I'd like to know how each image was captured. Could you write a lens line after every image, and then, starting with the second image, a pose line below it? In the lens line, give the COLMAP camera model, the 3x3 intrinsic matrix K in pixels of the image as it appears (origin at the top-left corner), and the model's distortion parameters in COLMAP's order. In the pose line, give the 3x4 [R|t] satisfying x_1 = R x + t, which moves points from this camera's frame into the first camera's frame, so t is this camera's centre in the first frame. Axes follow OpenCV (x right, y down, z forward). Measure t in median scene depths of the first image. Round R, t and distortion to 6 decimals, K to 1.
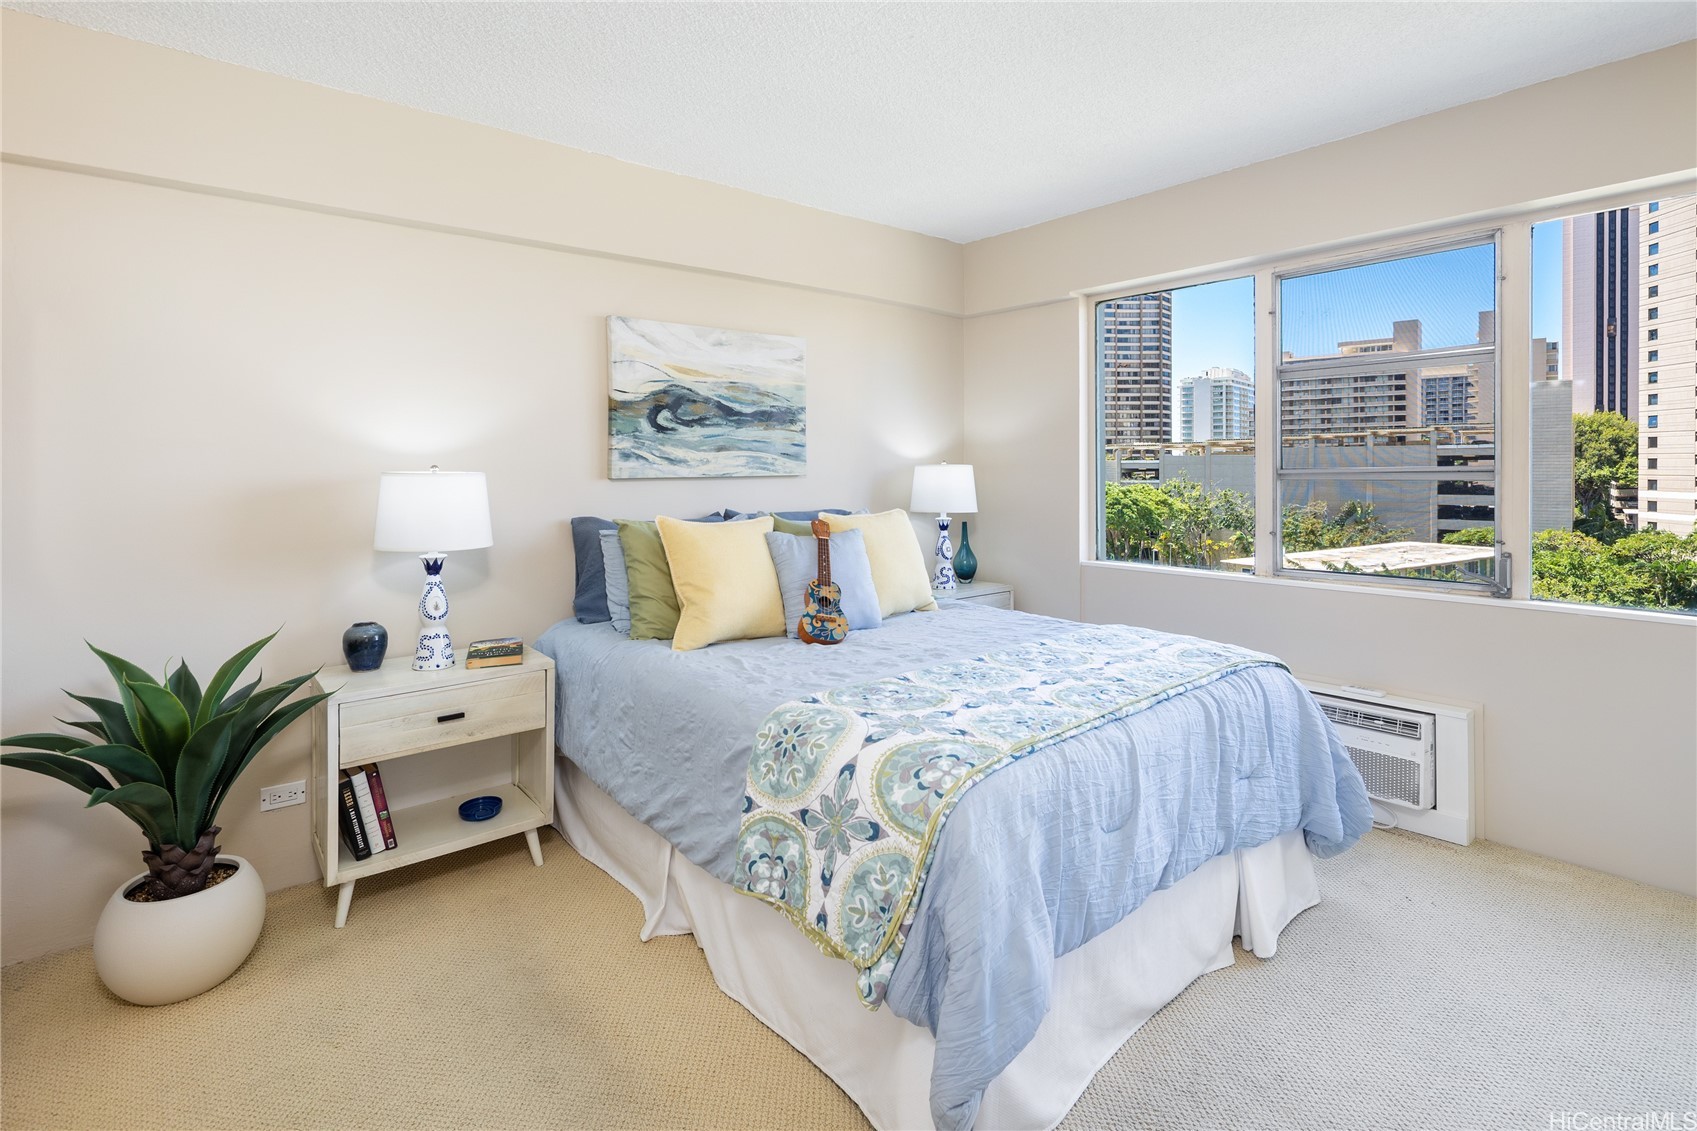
lens RADIAL K [[812.8, 0, 845.8], [0, 812.8, 471.0], [0, 0, 1]] dist [-0.001002, -0.000106]
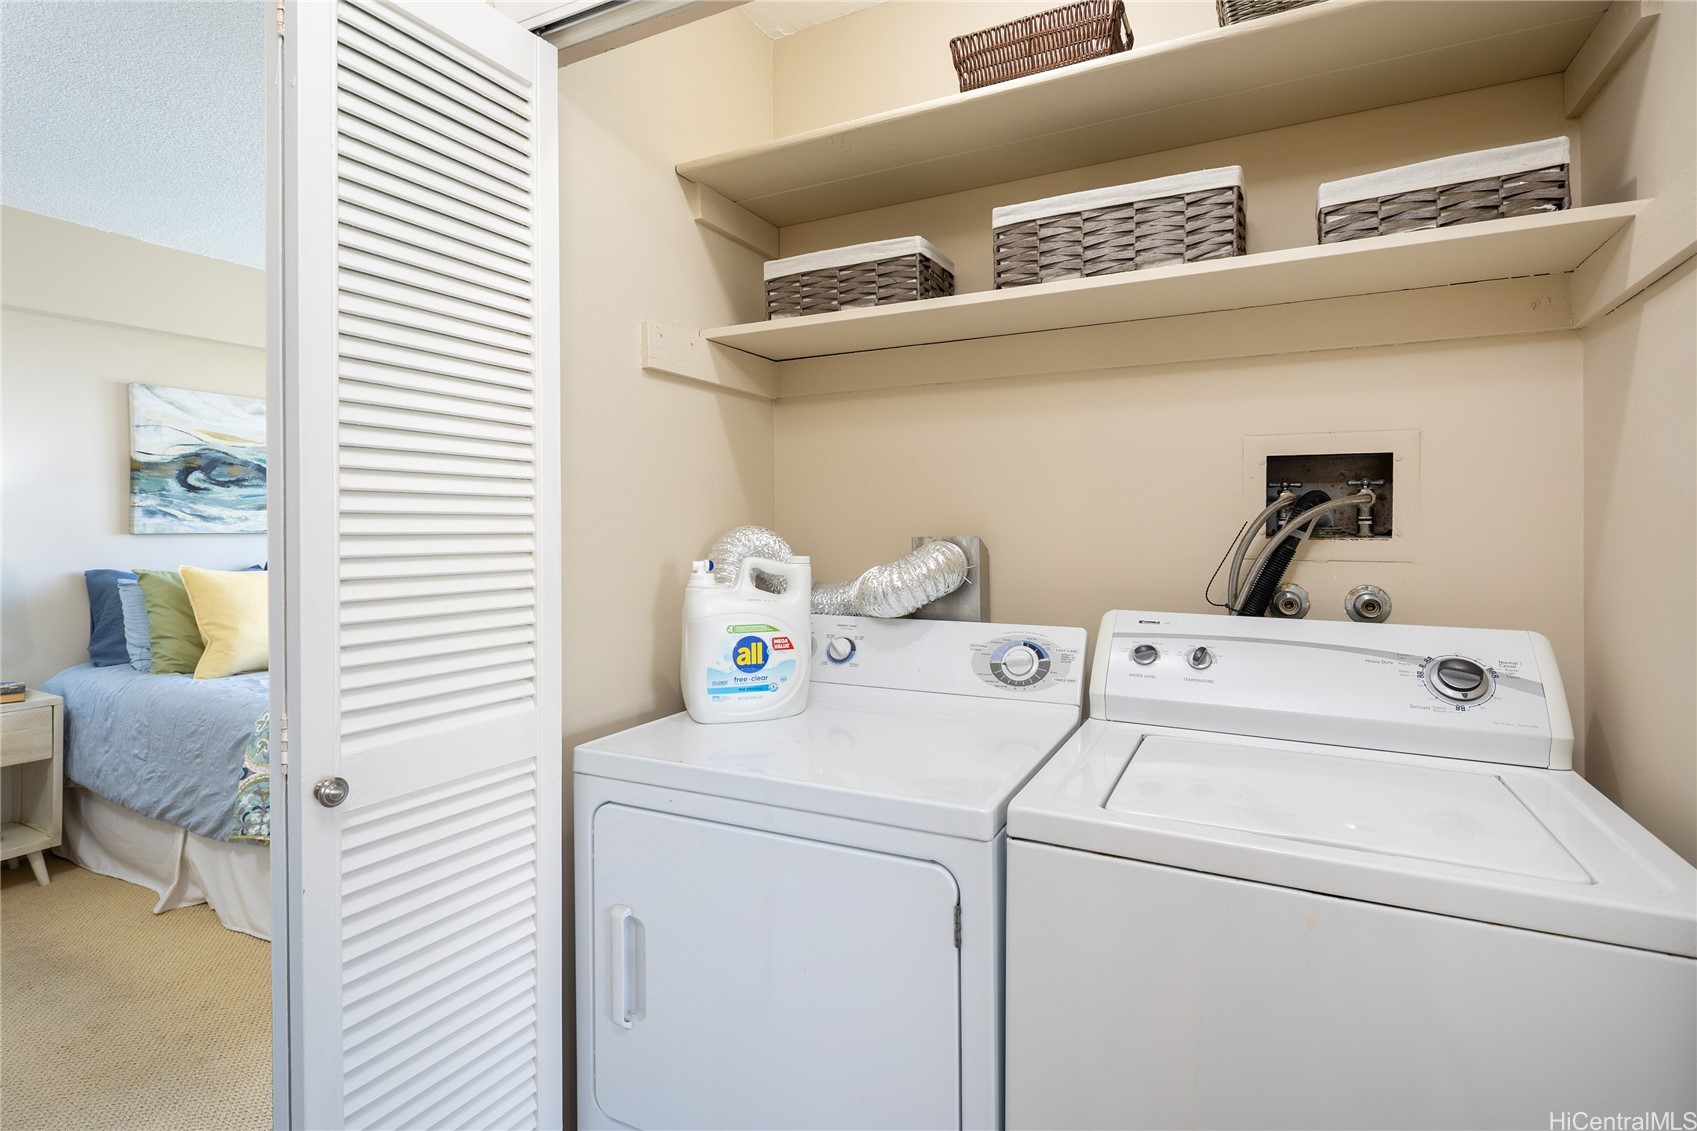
lens RADIAL K [[828.9, 0, 853.1], [0, 828.9, 534.9], [0, 0, 1]] dist [-0.000355, -0.000782]
pose [[0.919807, 0.001193, 0.392369, 0.180507], [-0.000884, 0.999999, -0.000968, 0.012635], [-0.392369, 0.000544, 0.919808, -0.439174]]
